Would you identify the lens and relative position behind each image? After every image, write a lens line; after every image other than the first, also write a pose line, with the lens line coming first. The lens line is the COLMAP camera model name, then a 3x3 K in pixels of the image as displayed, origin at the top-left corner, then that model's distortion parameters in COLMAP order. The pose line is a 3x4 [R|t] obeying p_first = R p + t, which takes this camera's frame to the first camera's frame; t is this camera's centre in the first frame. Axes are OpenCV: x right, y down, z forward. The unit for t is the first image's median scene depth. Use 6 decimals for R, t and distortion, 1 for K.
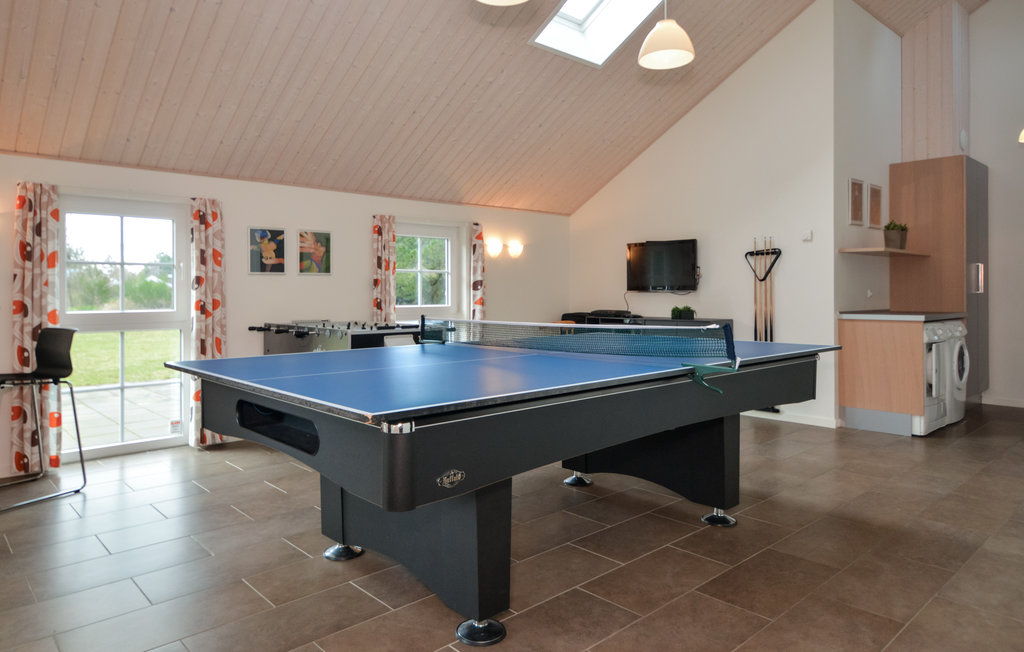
lens RADIAL K [[650.7, 0, 476.8], [0, 650.7, 292.1], [0, 0, 1]] dist [0.000265, -0.000966]
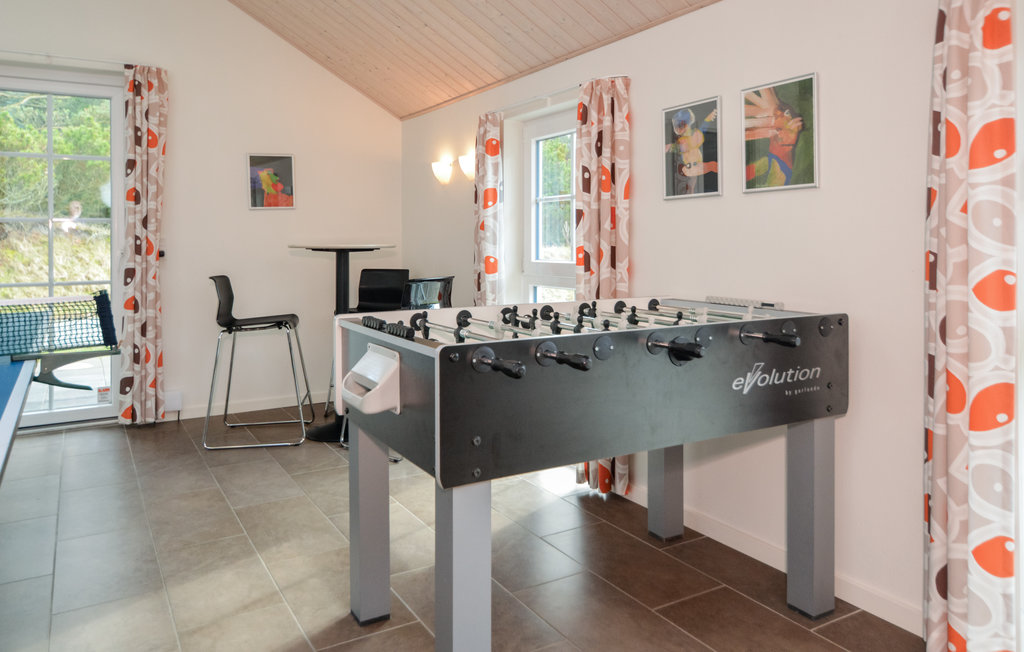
lens RADIAL K [[733.4, 0, 511.7], [0, 733.4, 244.6], [0, 0, 1]] dist [0.002678, 0.004464]
pose [[-0.183268, 0.005602, -0.983047, 0.263620], [0.002826, 0.999983, 0.005172, 0.004306], [0.983059, -0.001830, -0.183280, 1.059693]]
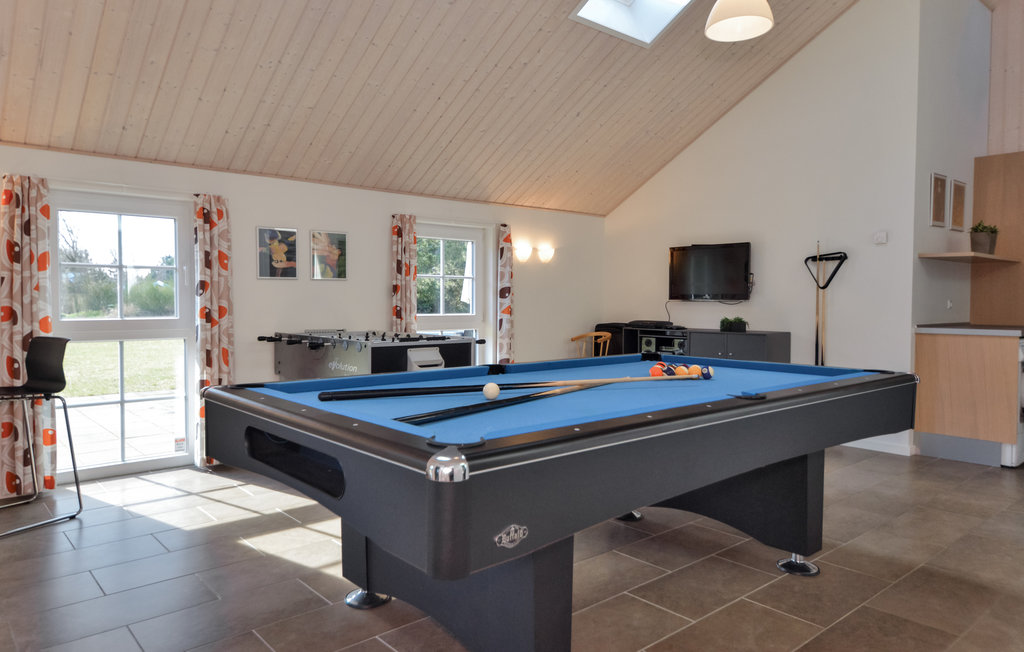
lens RADIAL K [[674.9, 0, 464.5], [0, 674.9, 326.2], [0, 0, 1]] dist [0.004274, 0.001063]
pose [[0.999206, 0.008041, -0.039021, -0.024999], [-0.006471, 0.999171, 0.040200, -0.001156], [0.039312, -0.039915, 0.998429, 0.068768]]
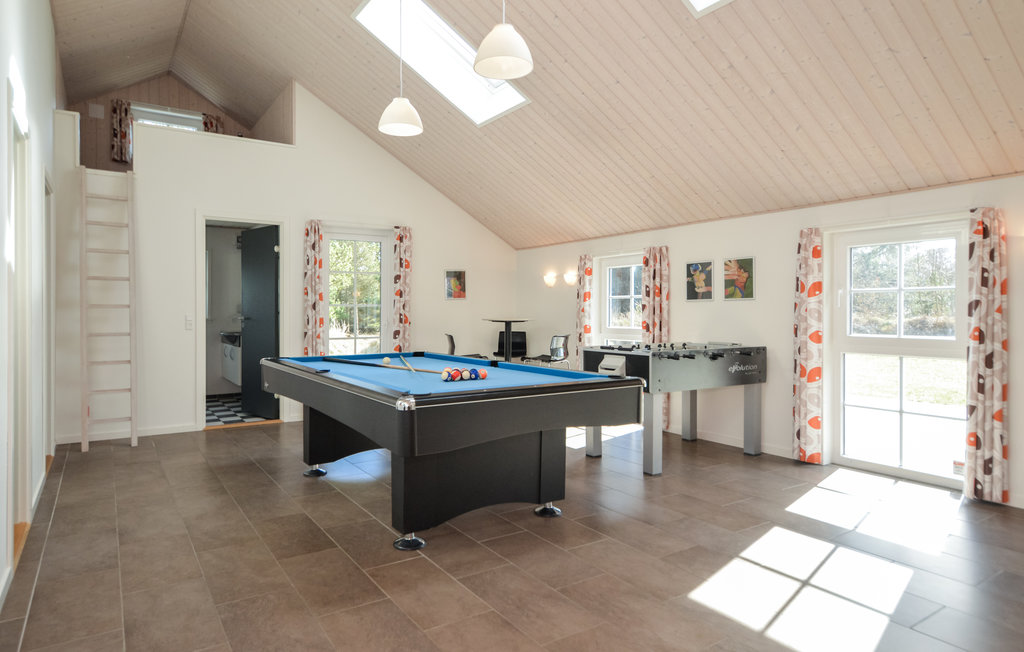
lens RADIAL K [[604.7, 0, 485.9], [0, 604.7, 320.0], [0, 0, 1]] dist [0.001799, 0.001338]
pose [[-0.152718, 0.013194, -0.988182, 0.880089], [-0.001841, 0.999905, 0.013635, -0.008569], [0.988268, 0.003902, -0.152679, 0.862751]]
